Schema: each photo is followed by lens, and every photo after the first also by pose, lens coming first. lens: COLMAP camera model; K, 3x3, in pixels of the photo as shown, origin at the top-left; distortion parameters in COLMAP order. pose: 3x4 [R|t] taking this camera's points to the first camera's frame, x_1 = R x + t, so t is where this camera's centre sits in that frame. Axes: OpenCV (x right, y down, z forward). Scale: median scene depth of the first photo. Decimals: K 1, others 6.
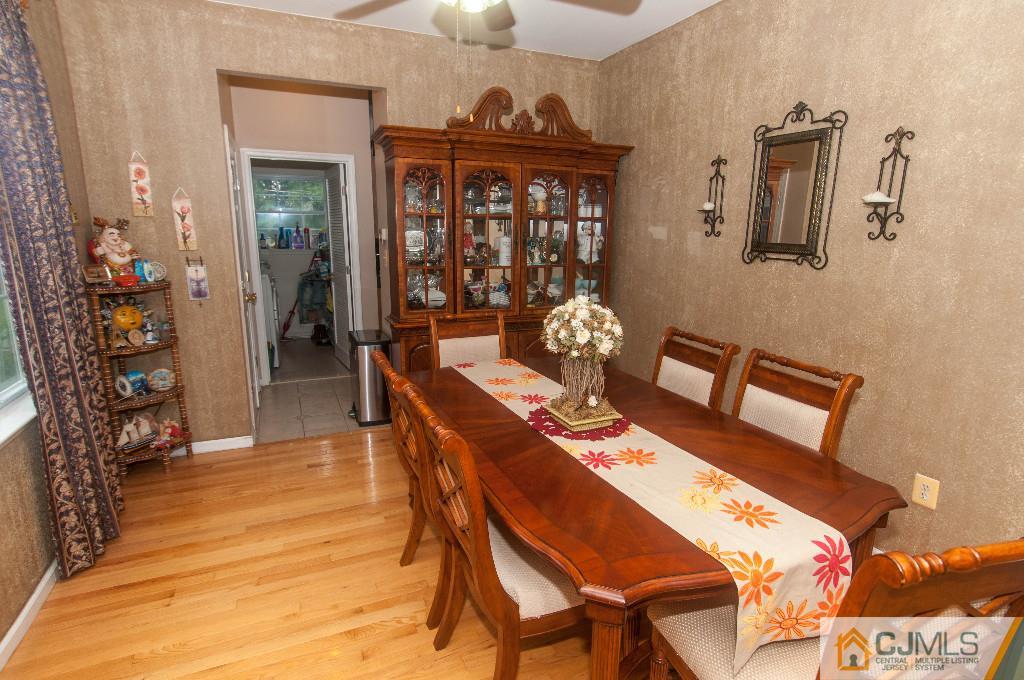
lens RADIAL K [[528.9, 0, 507.5], [0, 528.9, 346.5], [0, 0, 1]] dist [-0.002658, -0.003077]
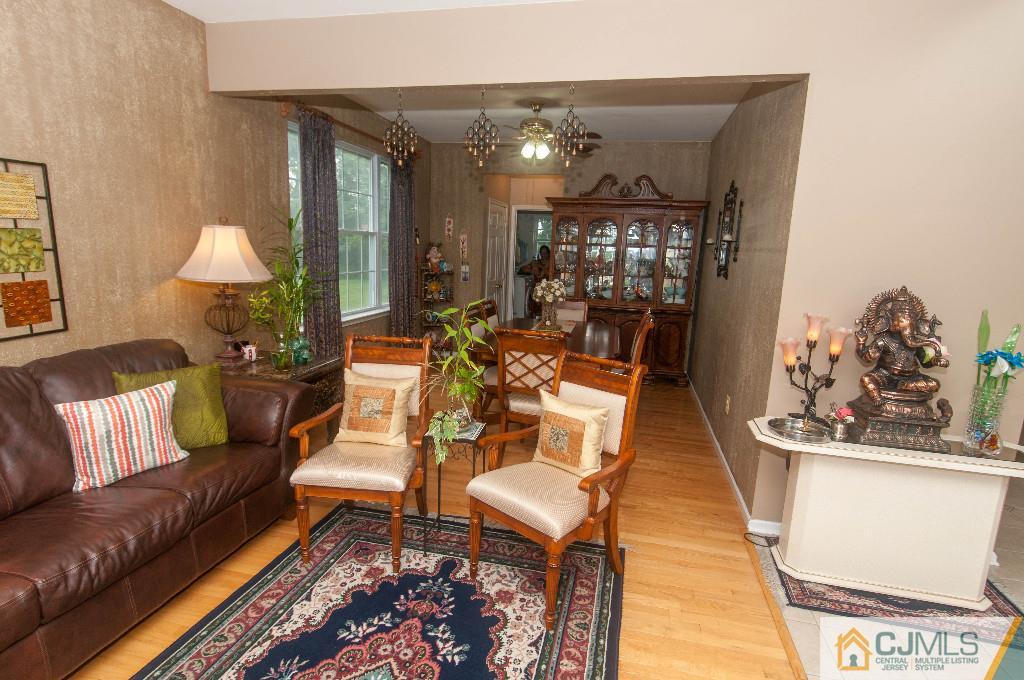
lens RADIAL K [[528.9, 0, 512.1], [0, 528.9, 341.8], [0, 0, 1]] dist [-0.002658, -0.003077]
pose [[0.811933, 0.118388, -0.571619, 0.828916], [-0.153275, 0.988097, -0.013069, 0.151900], [0.563268, 0.098227, 0.820415, -0.612621]]
